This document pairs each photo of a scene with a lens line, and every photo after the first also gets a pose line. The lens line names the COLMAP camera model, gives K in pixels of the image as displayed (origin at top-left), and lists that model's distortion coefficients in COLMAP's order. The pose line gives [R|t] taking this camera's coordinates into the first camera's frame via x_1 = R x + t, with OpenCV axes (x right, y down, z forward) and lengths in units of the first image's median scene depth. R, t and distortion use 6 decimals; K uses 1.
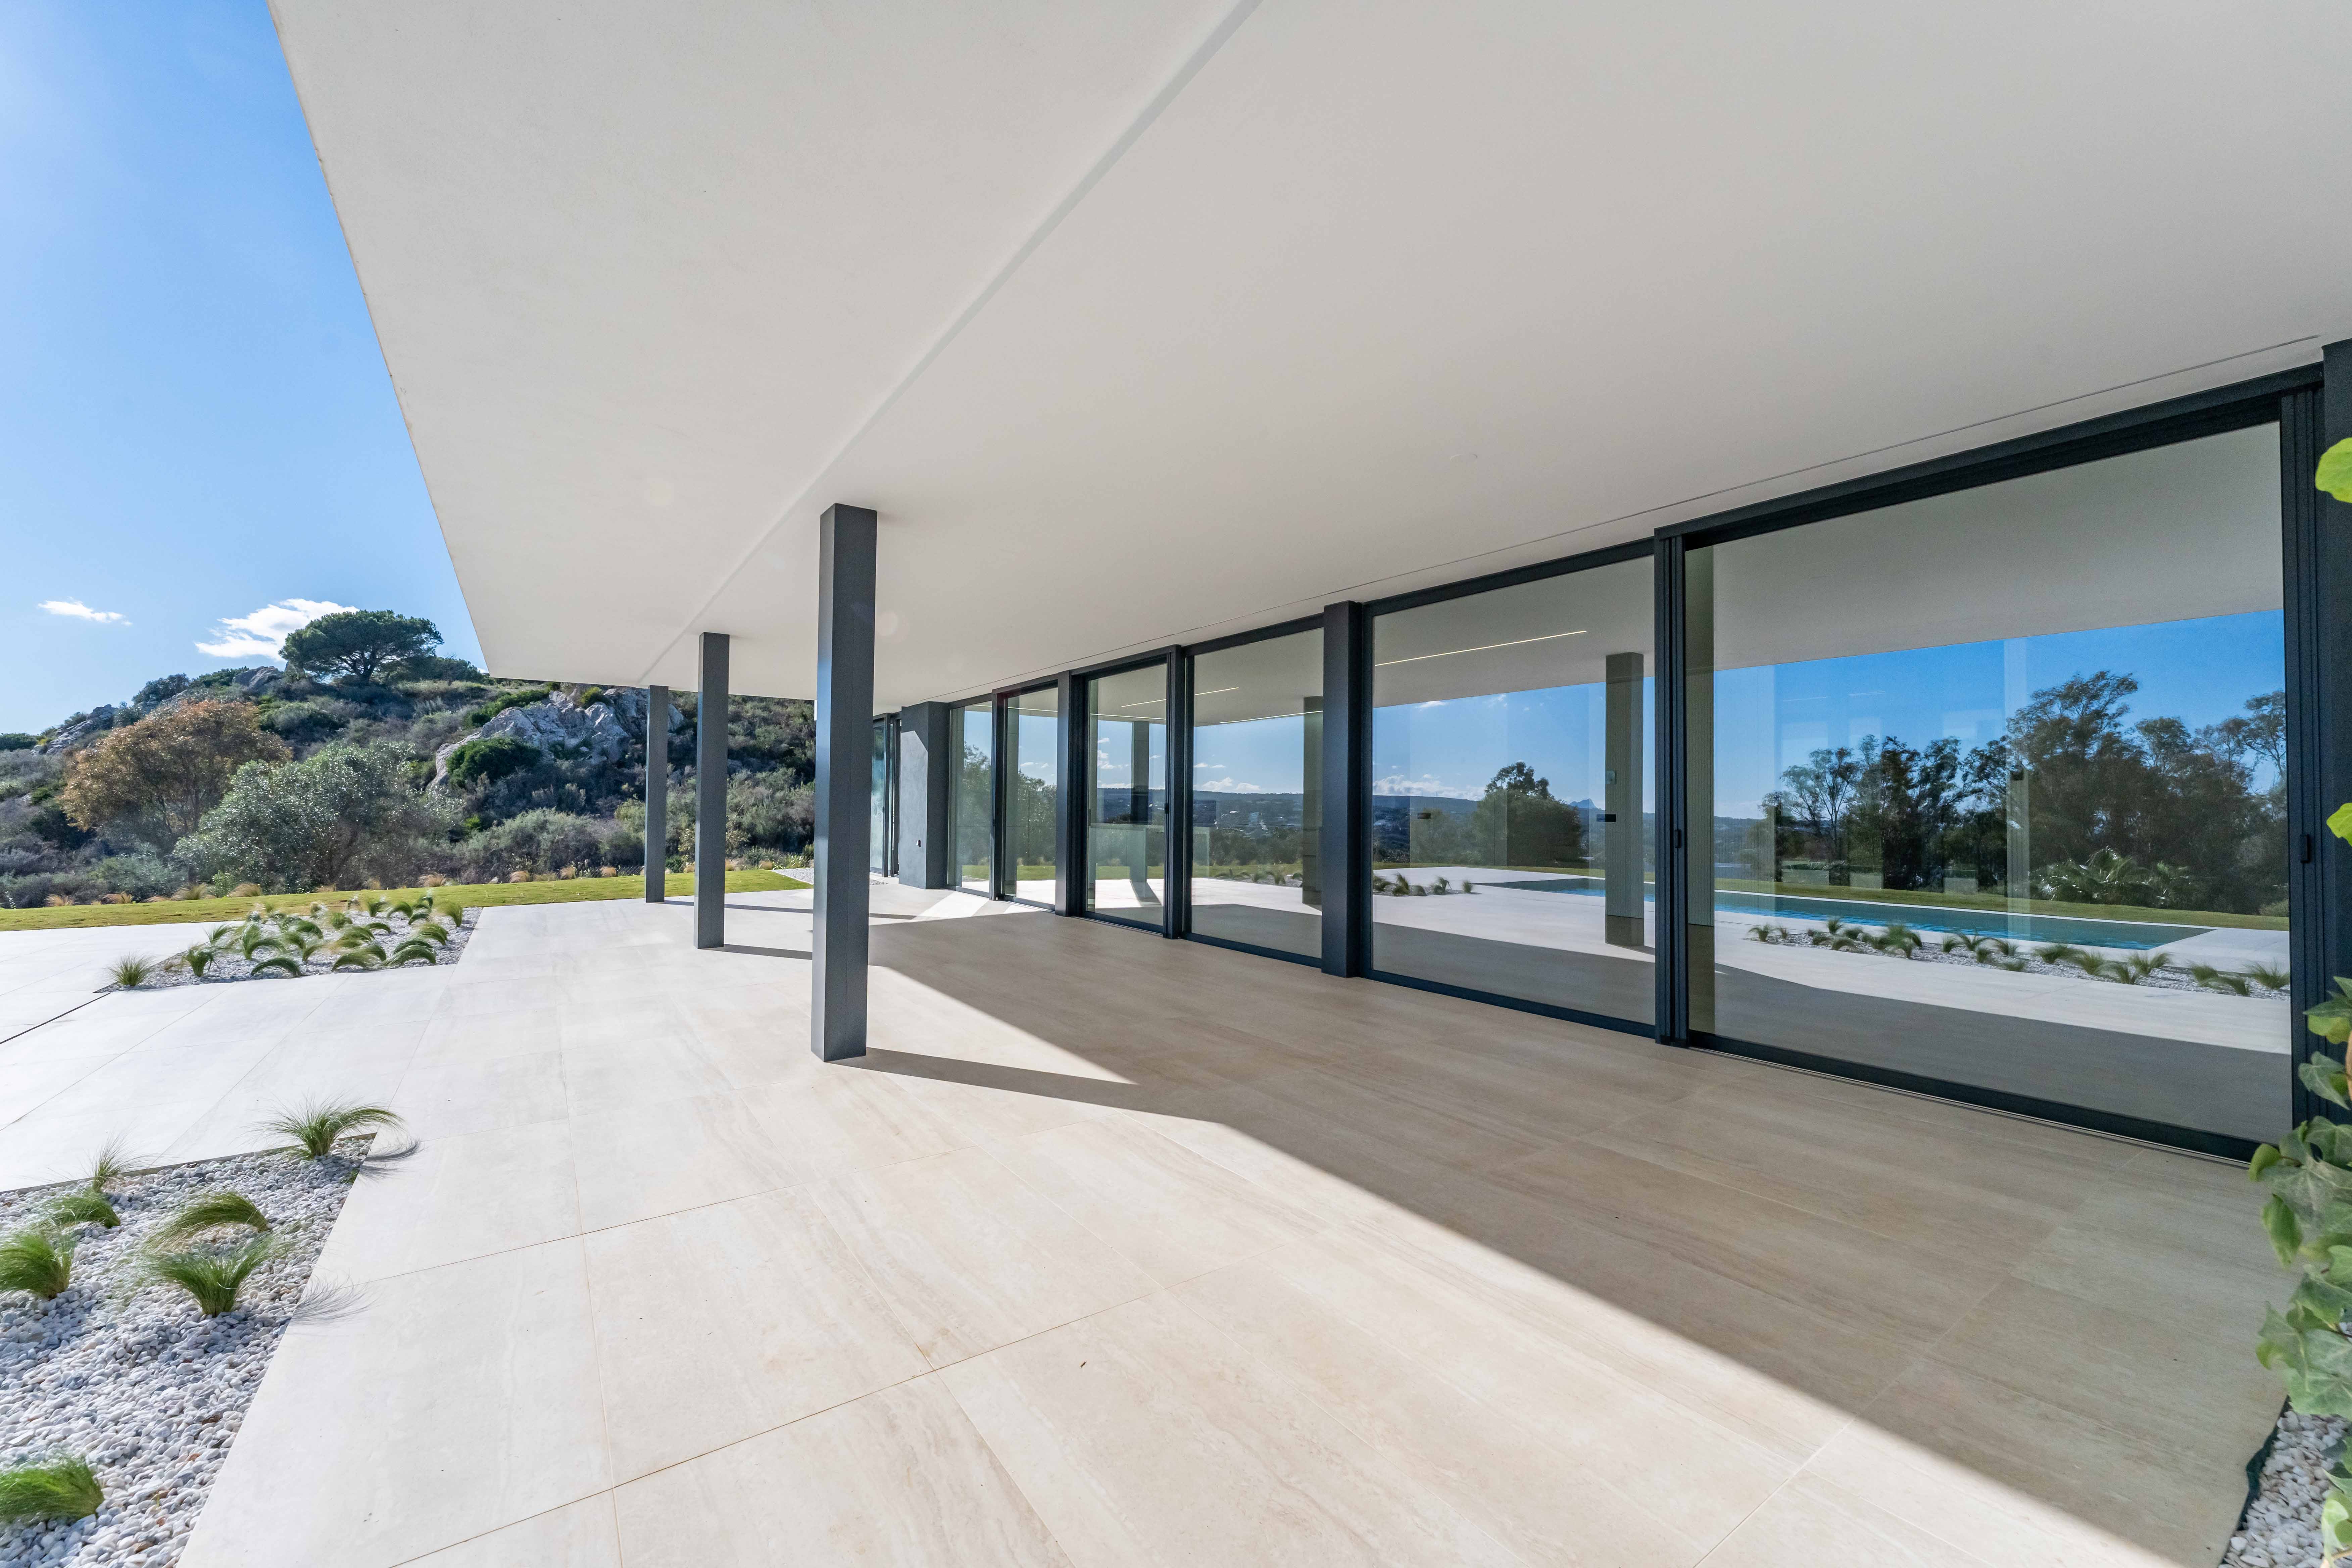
lens RADIAL K [[940.3, 0, 1179.2], [0, 940.3, 786.6], [0, 0, 1]] dist [-0.001042, -0.000027]
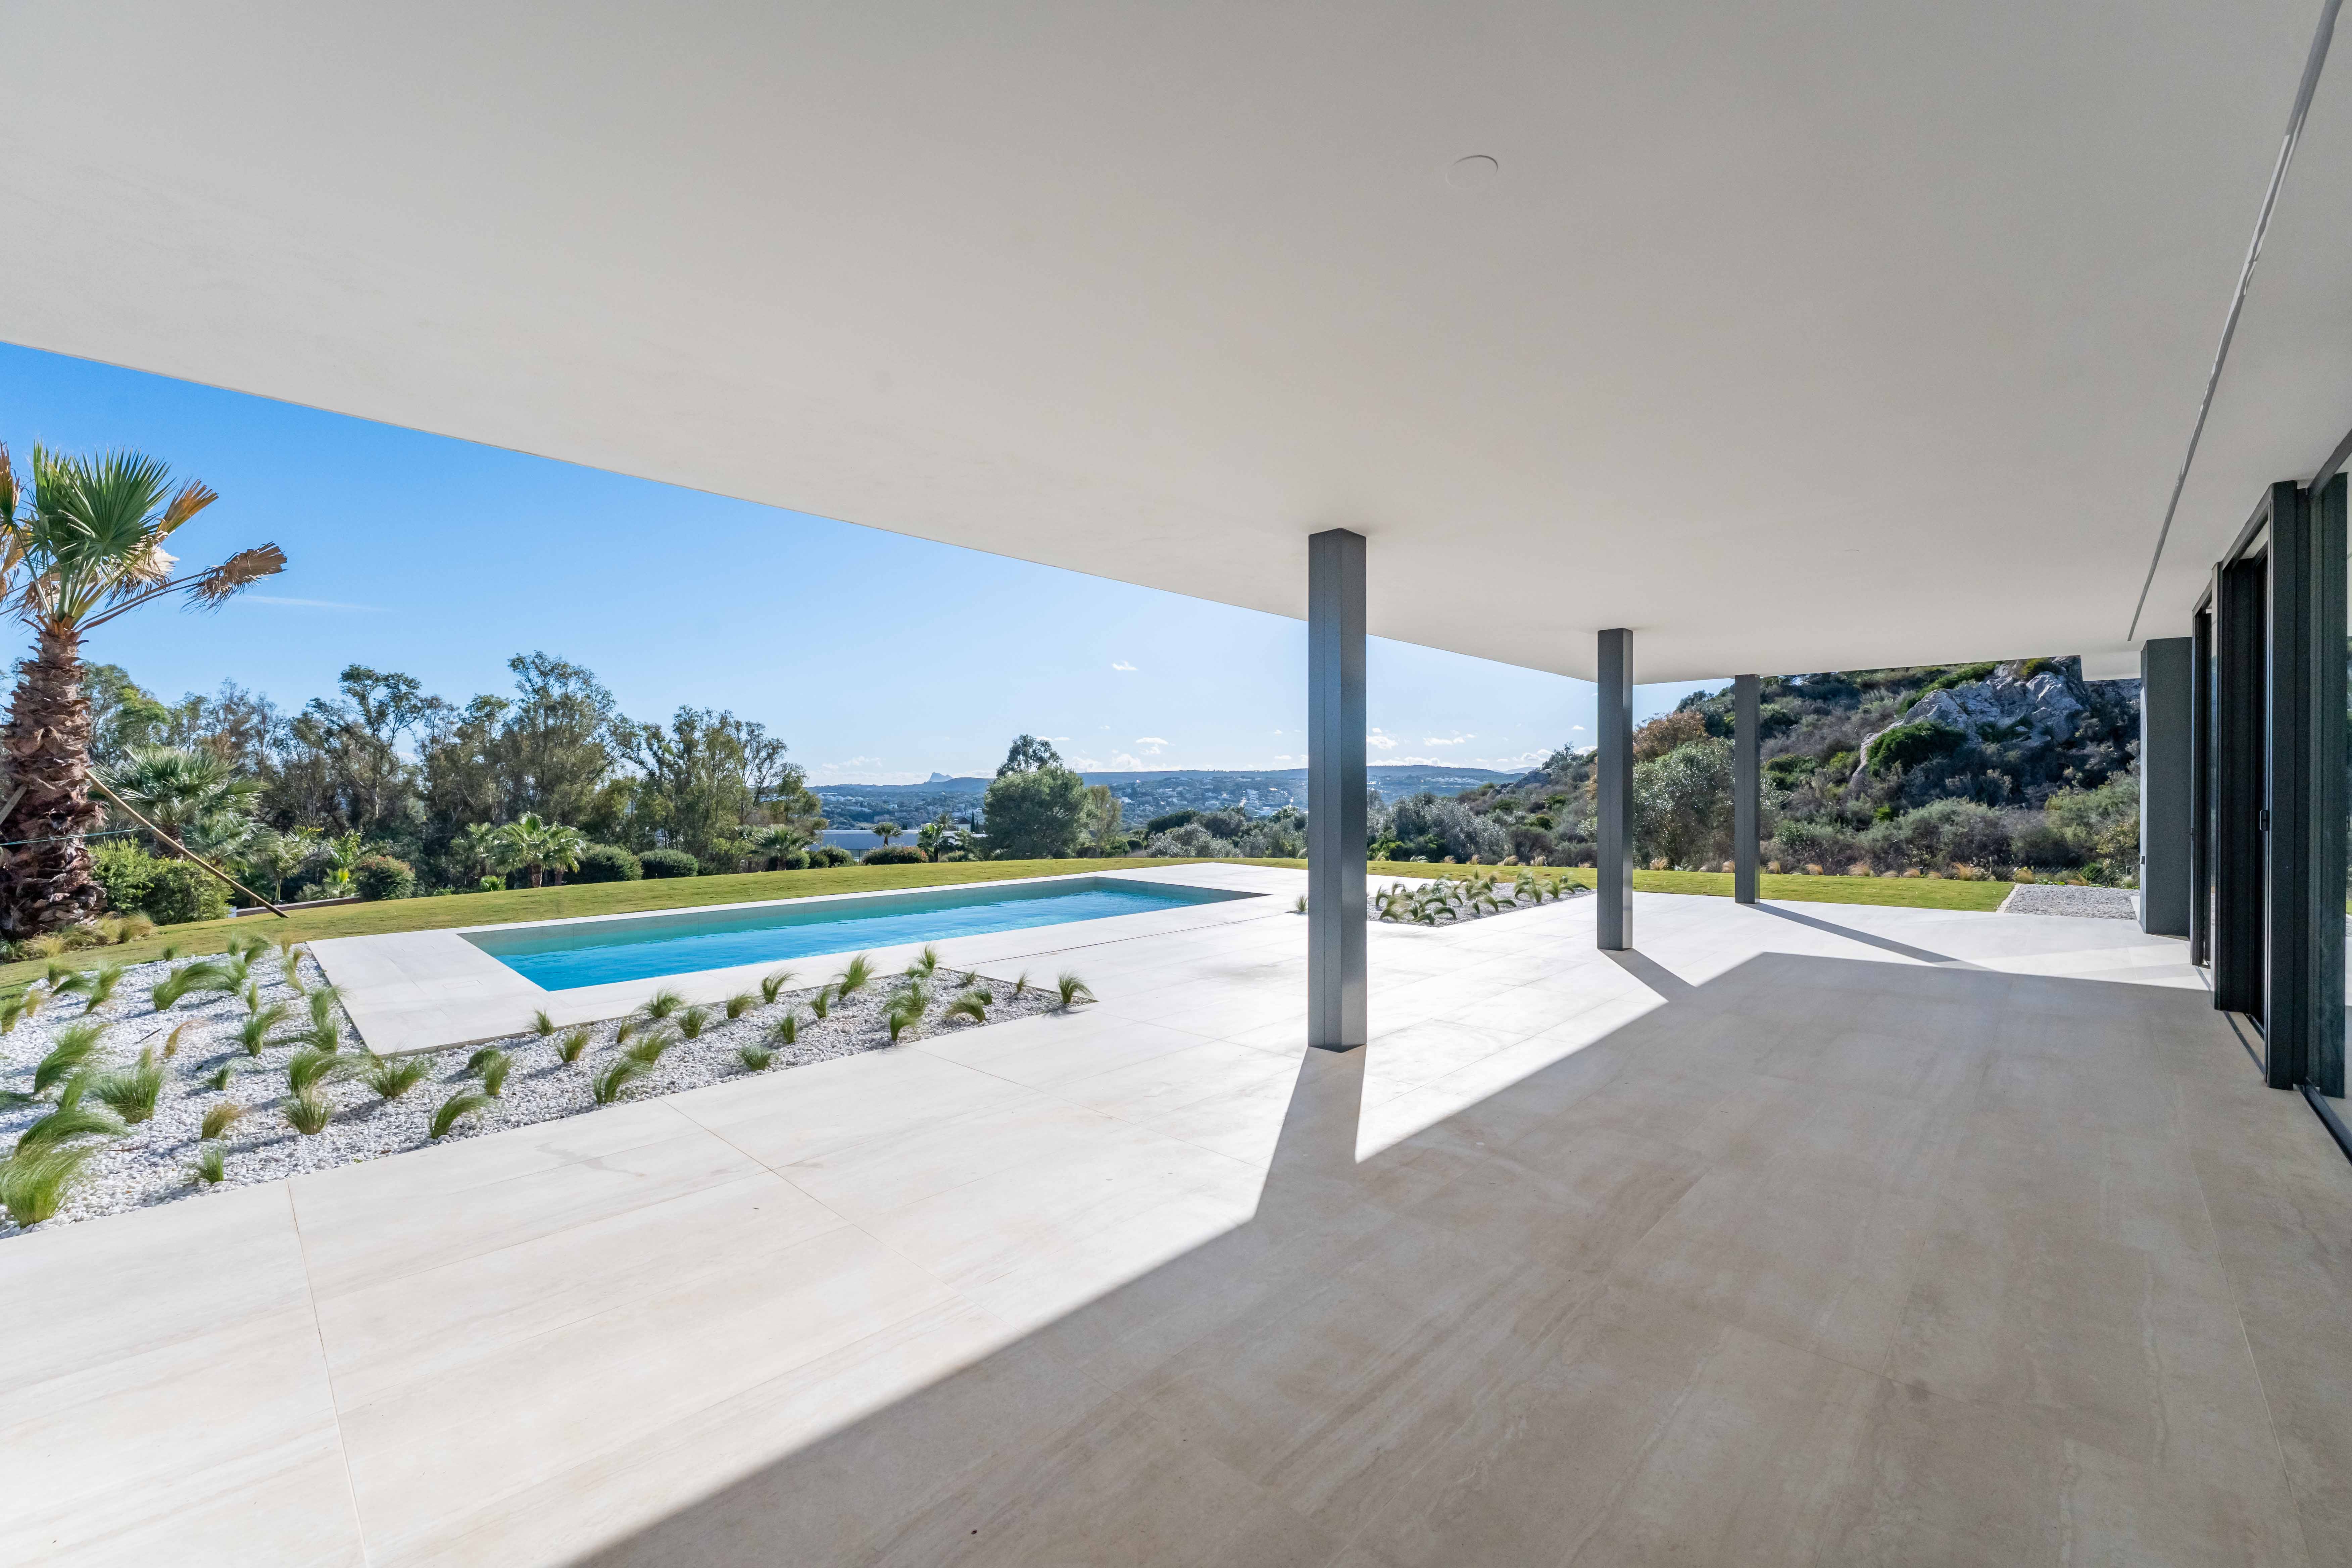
lens RADIAL K [[940.3, 0, 1157.4], [0, 940.3, 786.5], [0, 0, 1]] dist [-0.001042, -0.000027]
pose [[0.181823, -0.007320, -0.983304, 0.076423], [0.021375, 0.999765, -0.003490, -0.001165], [0.983099, -0.020384, 0.181937, 0.071468]]
